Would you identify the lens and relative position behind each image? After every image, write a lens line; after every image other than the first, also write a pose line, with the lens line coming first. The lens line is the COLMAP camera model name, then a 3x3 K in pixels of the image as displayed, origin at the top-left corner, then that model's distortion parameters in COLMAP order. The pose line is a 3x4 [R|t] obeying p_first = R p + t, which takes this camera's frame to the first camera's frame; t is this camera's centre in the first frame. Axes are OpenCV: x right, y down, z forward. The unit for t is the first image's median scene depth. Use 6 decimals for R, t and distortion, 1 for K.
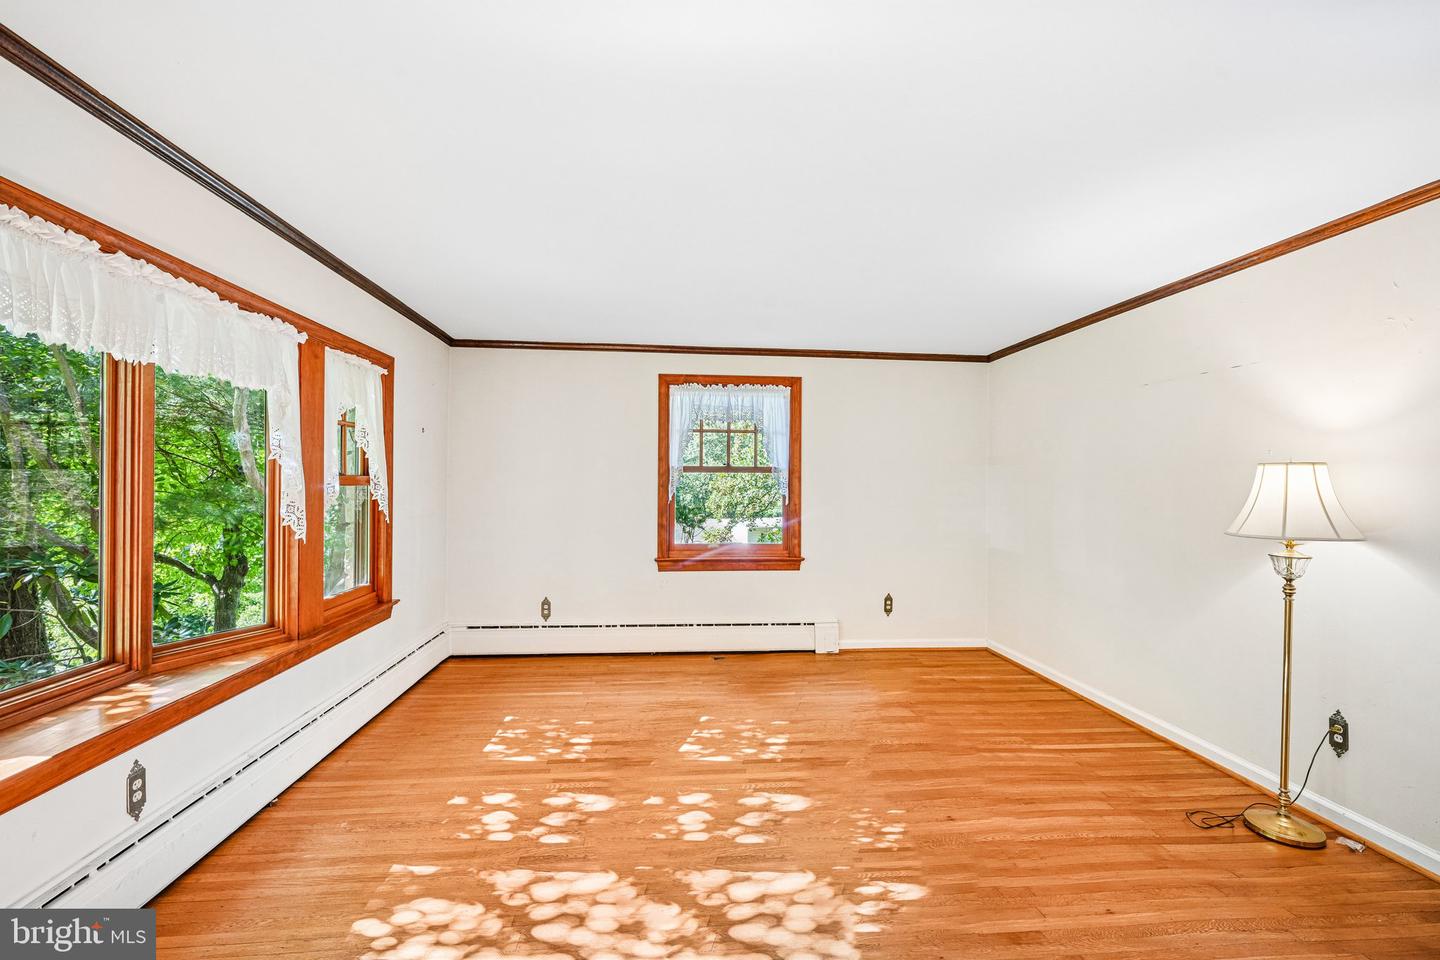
lens RADIAL K [[635.6, 0, 719.0], [0, 635.6, 479.8], [0, 0, 1]] dist [0.000607, 0.000511]
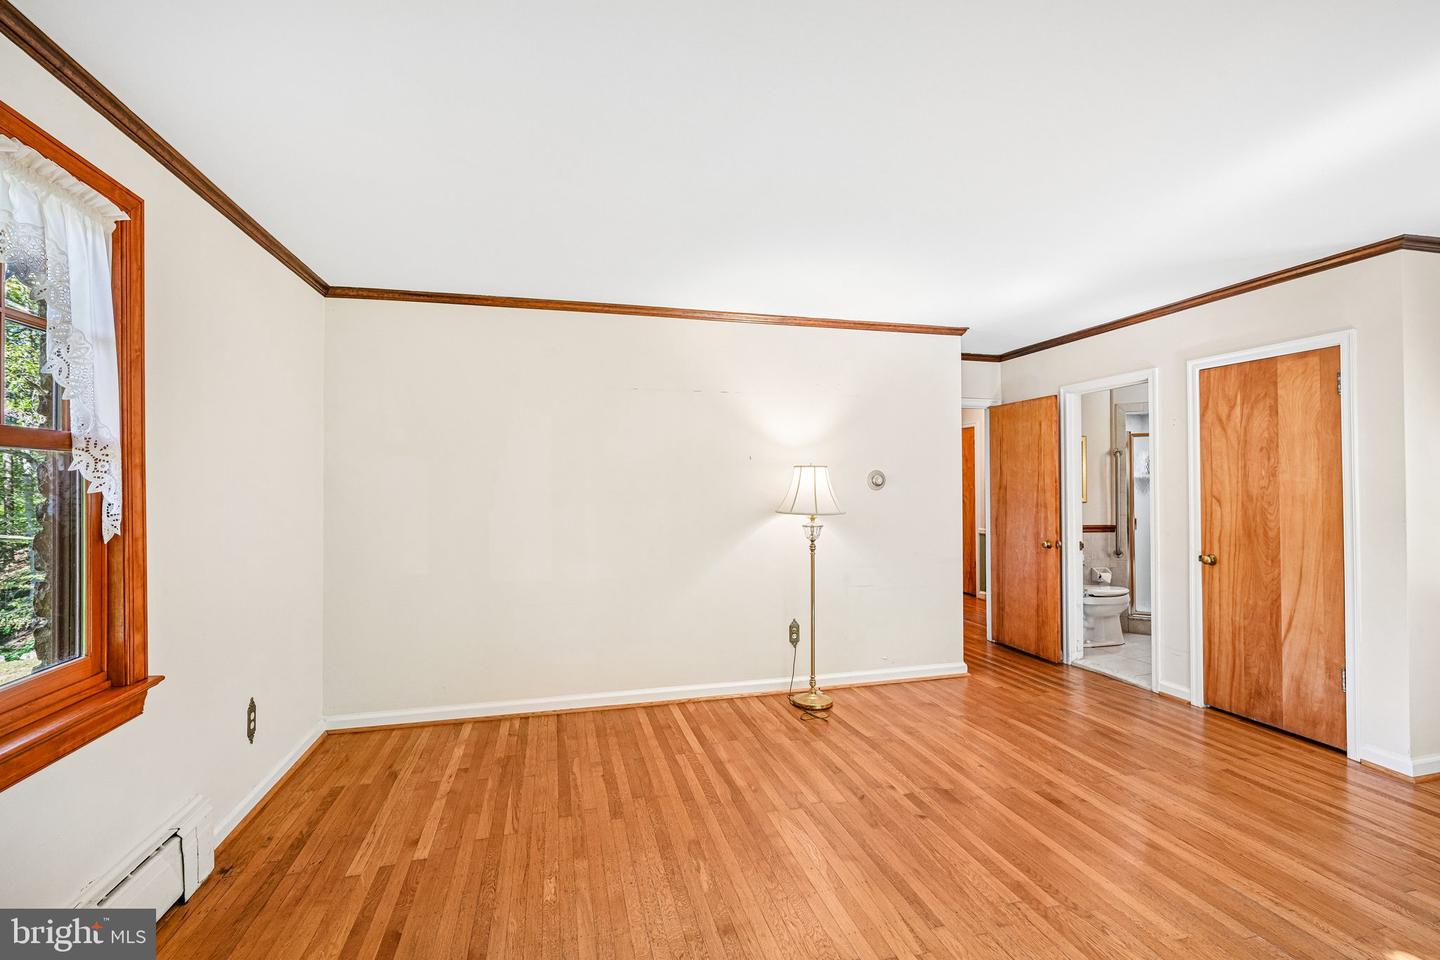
lens RADIAL K [[635.6, 0, 719.0], [0, 635.6, 479.8], [0, 0, 1]] dist [0.000607, 0.000511]
pose [[-0.159080, -0.000144, 0.987266, -0.442453], [-0.001099, 0.999999, -0.000031, 0.005725], [-0.987265, -0.001090, -0.159080, 1.075599]]
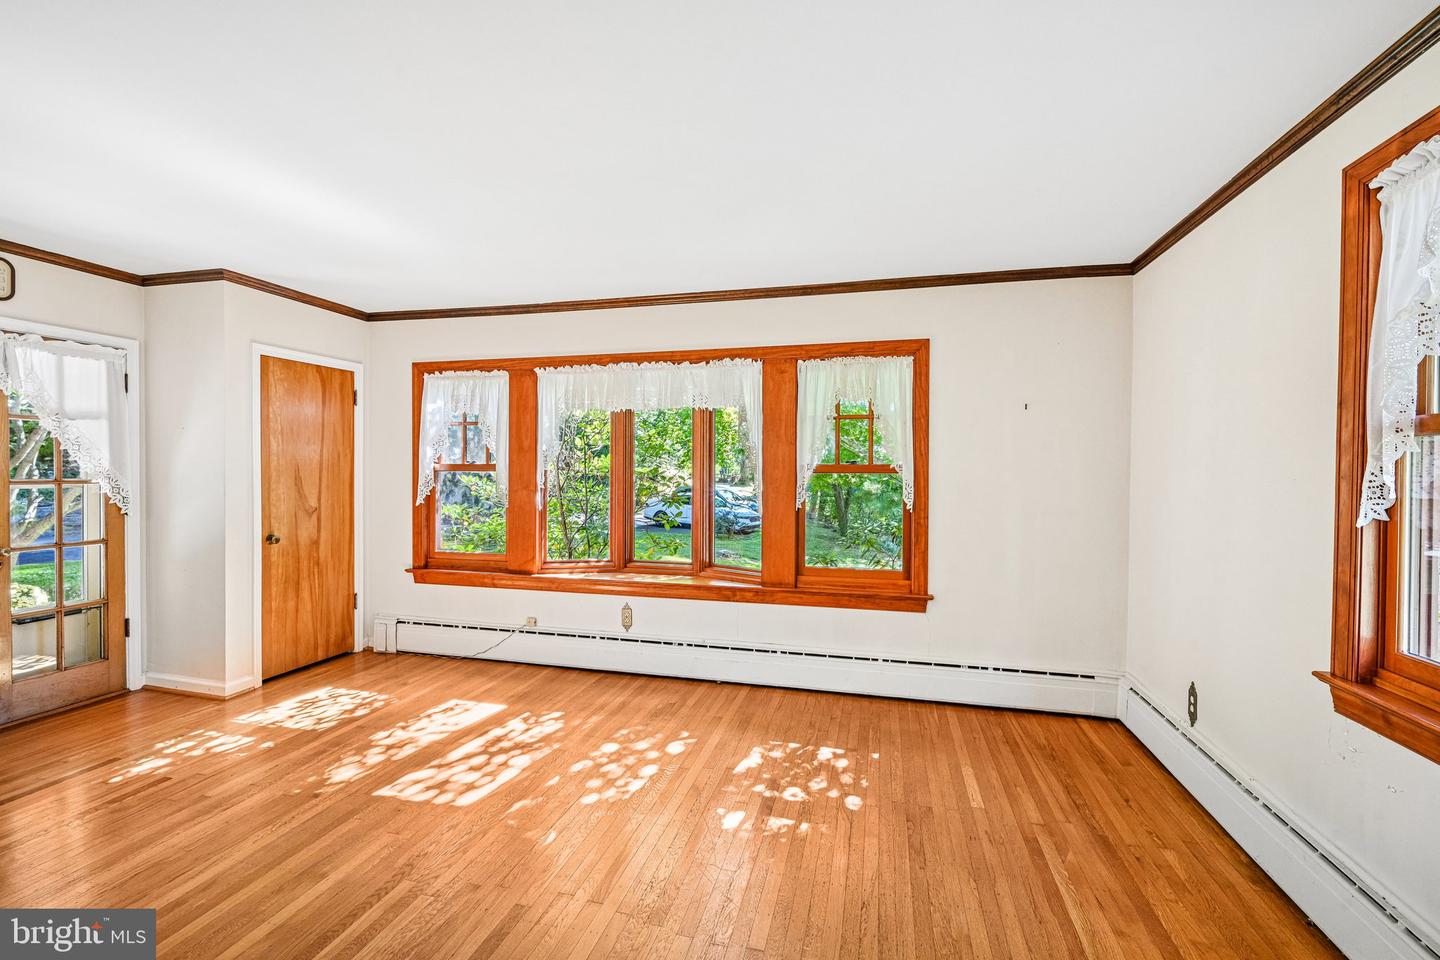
lens RADIAL K [[635.6, 0, 719.0], [0, 635.6, 479.8], [0, 0, 1]] dist [0.000607, 0.000511]
pose [[-0.346735, 0.003881, -0.937955, 0.537215], [-0.005510, 0.999966, 0.006175, 0.014747], [0.937947, 0.007310, -0.346702, 1.153618]]
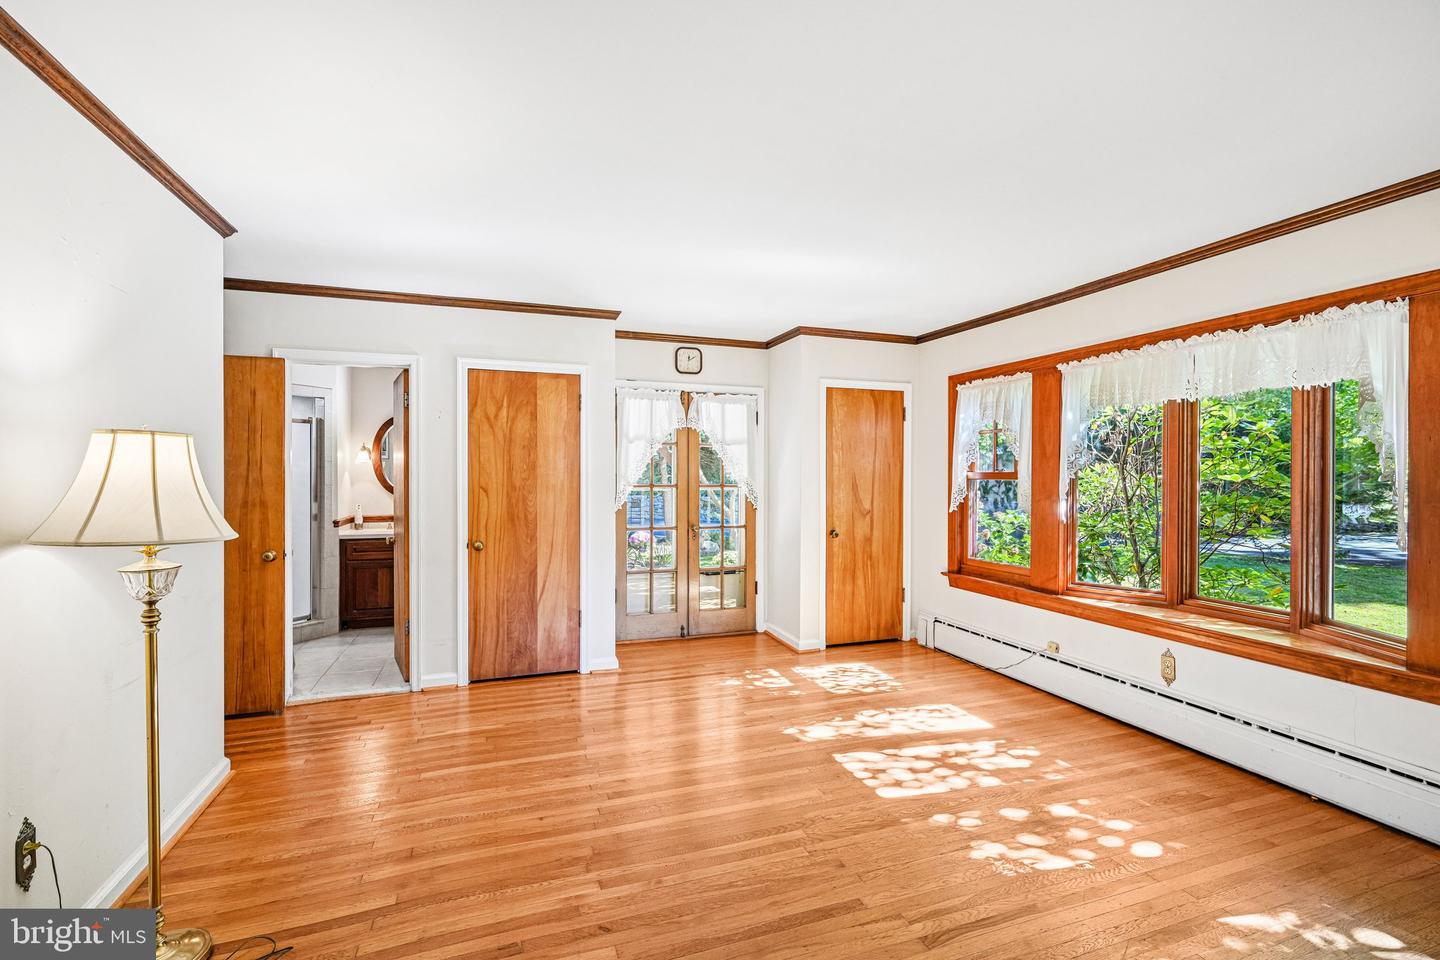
lens RADIAL K [[635.6, 0, 719.0], [0, 635.6, 479.8], [0, 0, 1]] dist [0.000607, 0.000511]
pose [[-0.970877, -0.009380, -0.239396, 0.339488], [-0.010107, 0.999947, 0.001809, 0.012231], [0.239367, 0.004176, -0.970920, 1.323958]]
